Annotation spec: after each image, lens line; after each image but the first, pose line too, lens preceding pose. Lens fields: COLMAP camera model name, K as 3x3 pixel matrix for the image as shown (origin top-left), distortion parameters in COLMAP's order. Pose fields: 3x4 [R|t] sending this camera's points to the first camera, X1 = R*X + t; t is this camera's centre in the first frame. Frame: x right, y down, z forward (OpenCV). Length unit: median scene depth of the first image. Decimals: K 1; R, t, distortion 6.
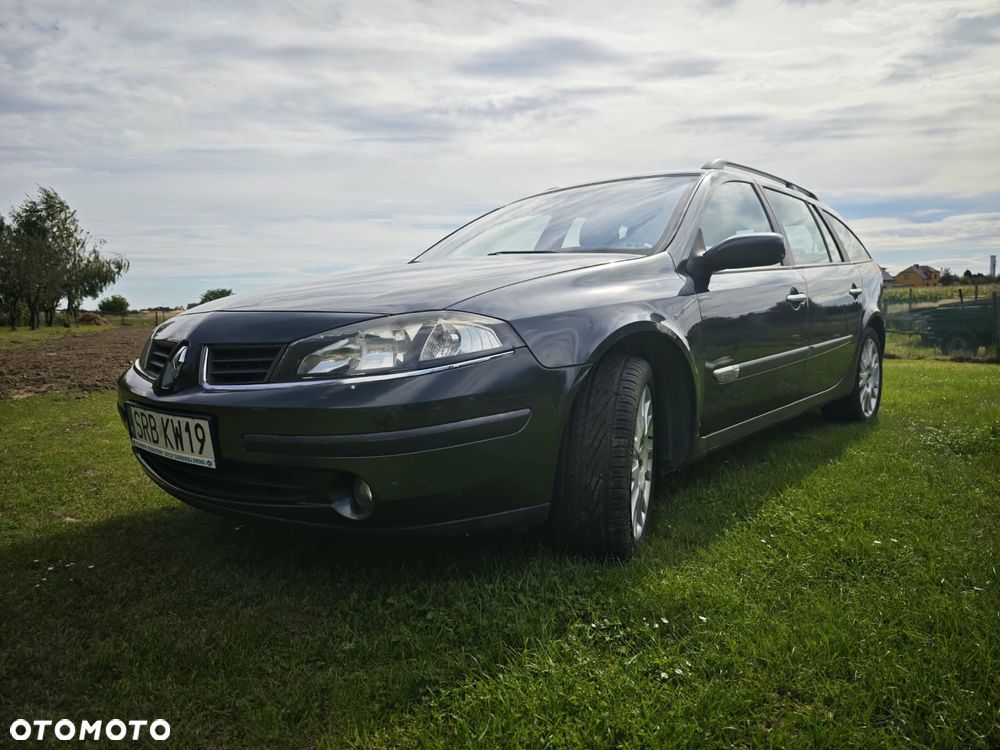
lens RADIAL K [[680.0, 0, 509.9], [0, 680.0, 367.5], [0, 0, 1]] dist [0.026289, -0.027583]
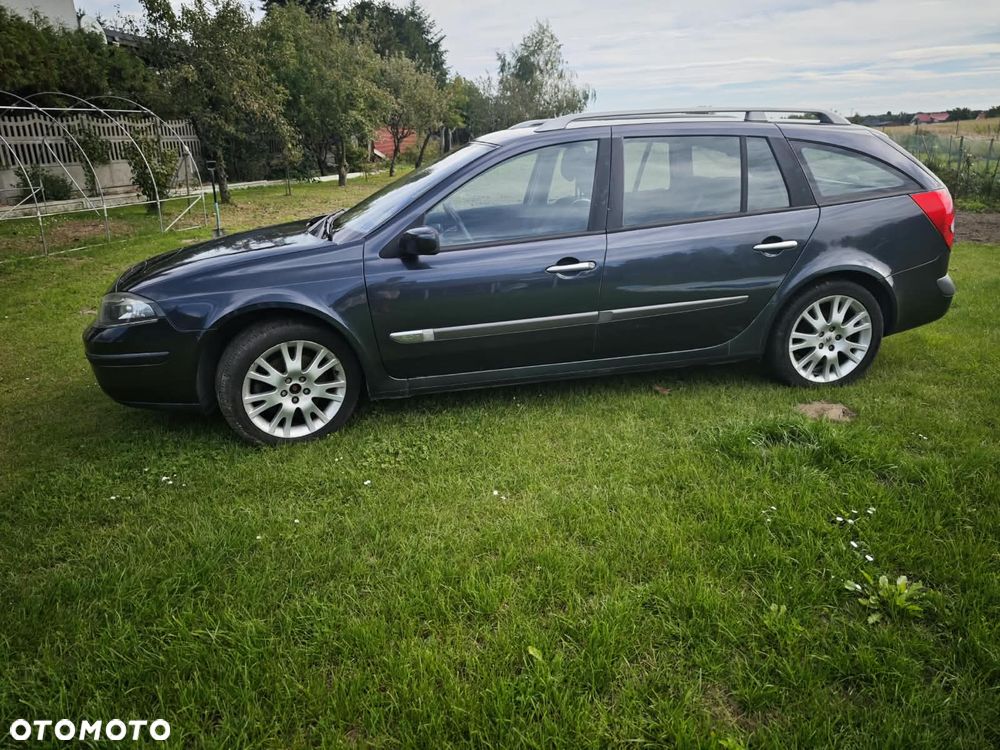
lens RADIAL K [[680.0, 0, 509.9], [0, 680.0, 367.5], [0, 0, 1]] dist [0.026289, -0.027583]
pose [[0.784429, 0.195495, -0.588603, 1.251745], [-0.040265, 0.963074, 0.266208, -0.288179], [0.618911, -0.185121, 0.763335, 0.128175]]
